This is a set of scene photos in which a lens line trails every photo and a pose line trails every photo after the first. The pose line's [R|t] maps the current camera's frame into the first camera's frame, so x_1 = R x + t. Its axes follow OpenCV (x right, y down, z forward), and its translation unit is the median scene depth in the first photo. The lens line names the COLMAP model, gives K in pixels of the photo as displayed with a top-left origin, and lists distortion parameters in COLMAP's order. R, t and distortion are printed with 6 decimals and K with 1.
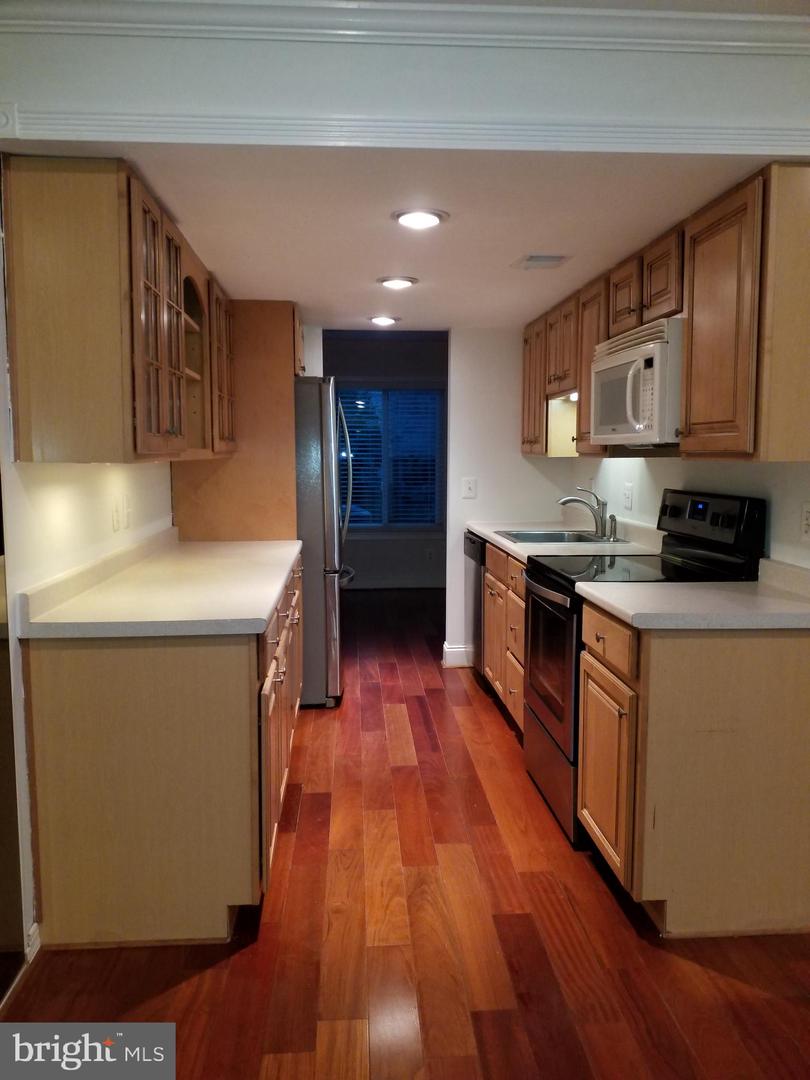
lens RADIAL K [[865.6, 0, 405.0], [0, 865.6, 540.0], [0, 0, 1]] dist [0.224406, -0.001580]
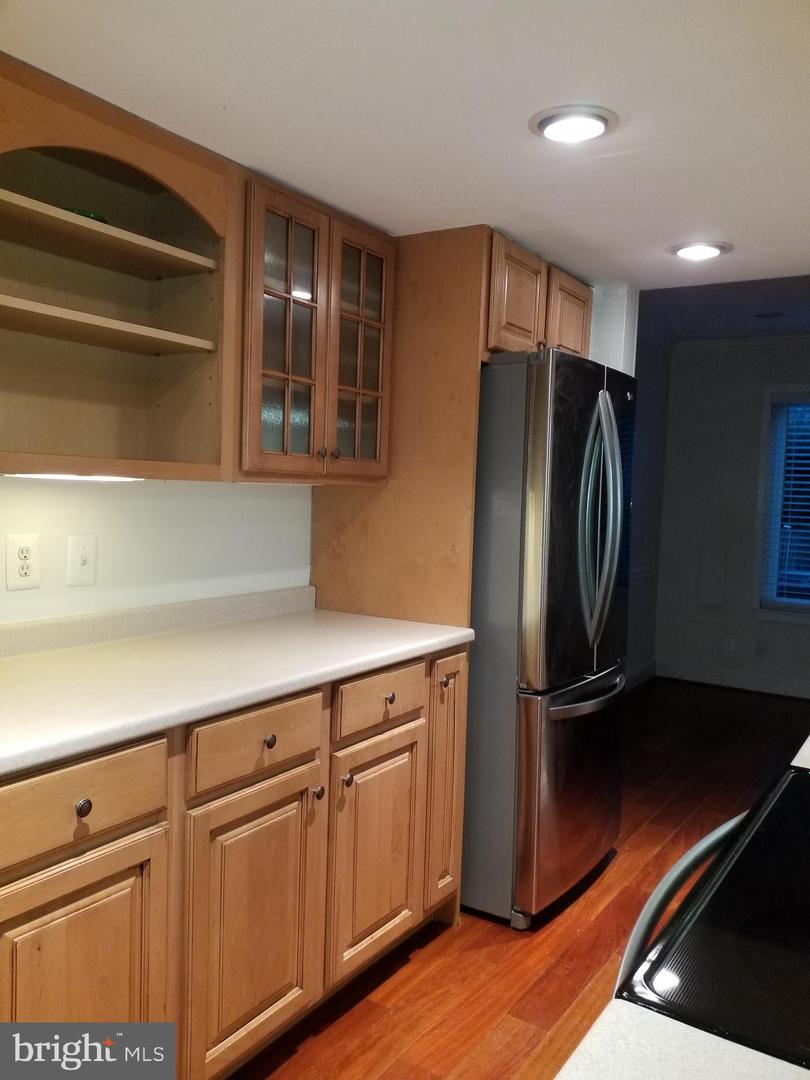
lens RADIAL K [[885.3, 0, 400.4], [0, 885.3, 542.8], [0, 0, 1]] dist [0.114631, -0.122315]
pose [[0.802283, 0.073741, -0.592371, 0.235729], [-0.101318, 0.994764, -0.013388, -0.055657], [0.588282, 0.070759, 0.805554, 0.599004]]
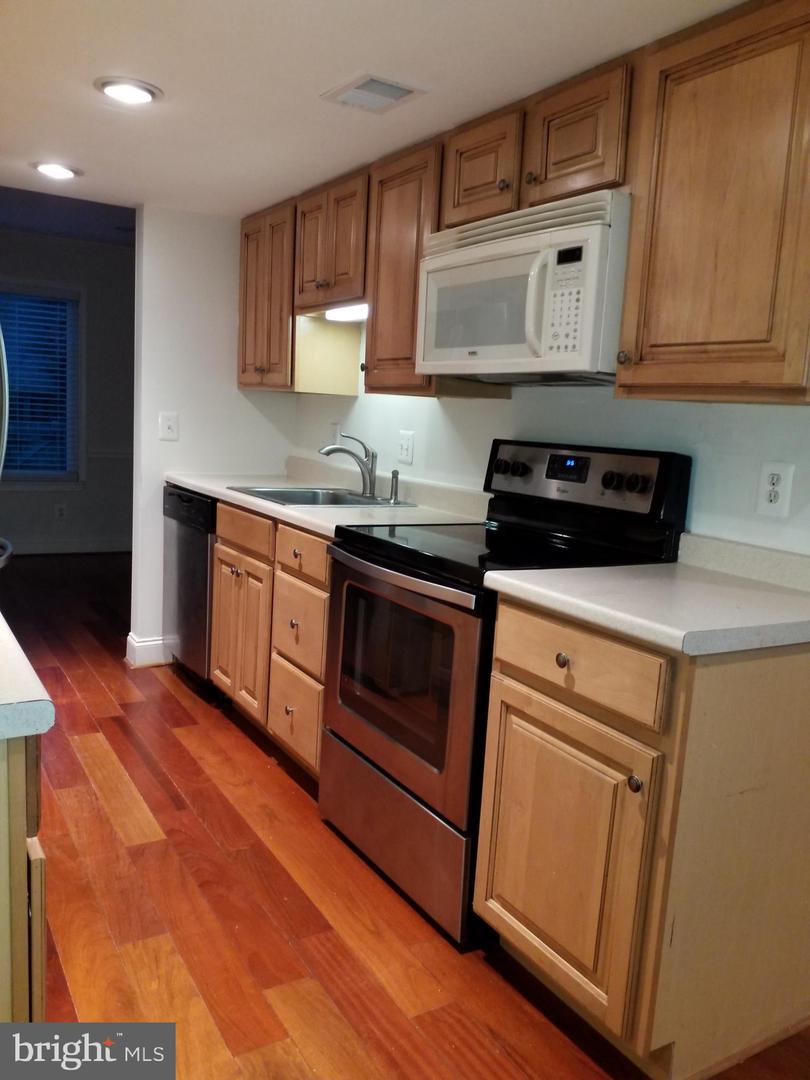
lens RADIAL K [[885.3, 0, 400.4], [0, 885.3, 542.8], [0, 0, 1]] dist [0.114631, -0.122315]
pose [[0.897730, -0.011710, 0.440391, -0.127344], [-0.013813, 0.998407, 0.054705, -0.007978], [-0.440330, -0.055194, 0.896138, 0.328258]]
